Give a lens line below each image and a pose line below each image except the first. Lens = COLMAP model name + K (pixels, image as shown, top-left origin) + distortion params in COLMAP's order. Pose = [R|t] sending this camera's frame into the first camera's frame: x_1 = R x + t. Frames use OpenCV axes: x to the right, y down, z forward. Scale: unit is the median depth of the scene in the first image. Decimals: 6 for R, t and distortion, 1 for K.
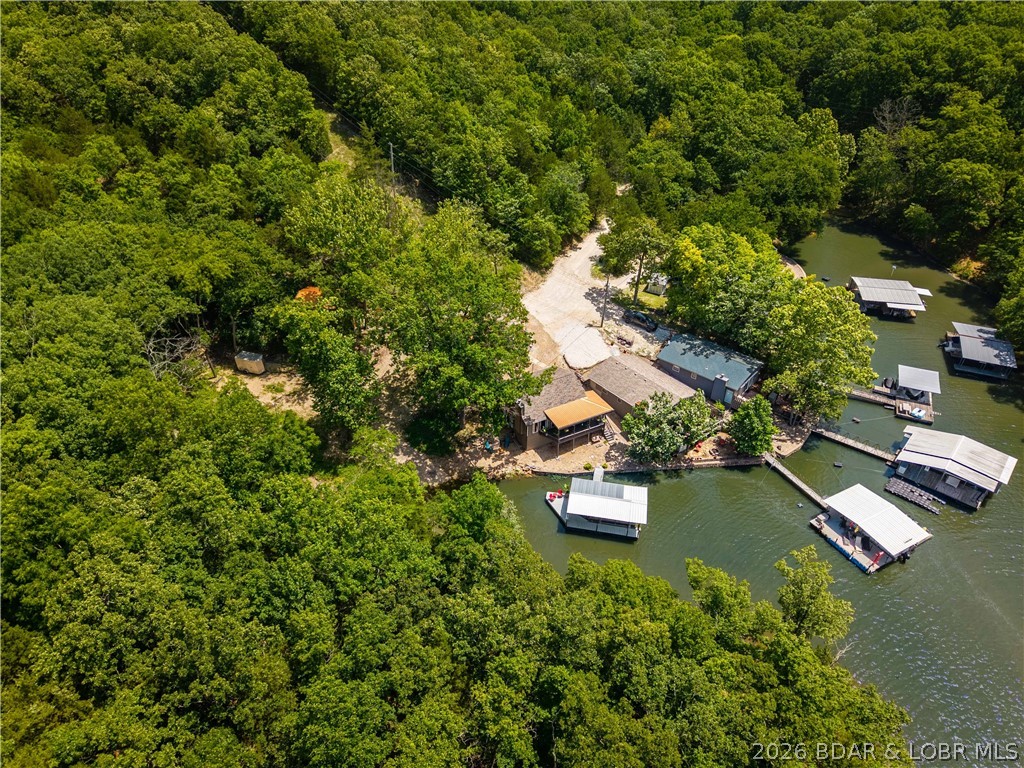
lens RADIAL K [[677.7, 0, 507.4], [0, 677.7, 382.2], [0, 0, 1]] dist [0.026547, -0.029472]
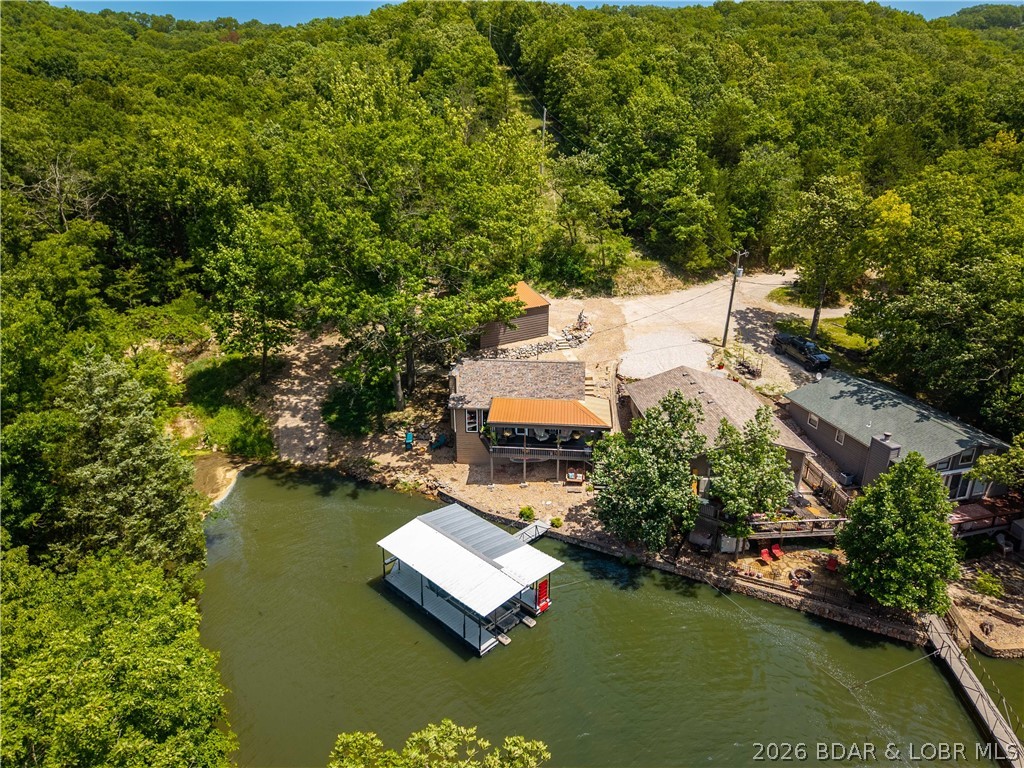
lens RADIAL K [[677.7, 0, 514.5], [0, 677.7, 387.3], [0, 0, 1]] dist [0.026547, -0.029472]
pose [[0.836472, 0.195131, -0.512093, 0.352355], [-0.304042, 0.942695, -0.137424, 0.104295], [0.455931, 0.270649, 0.847865, 0.507965]]
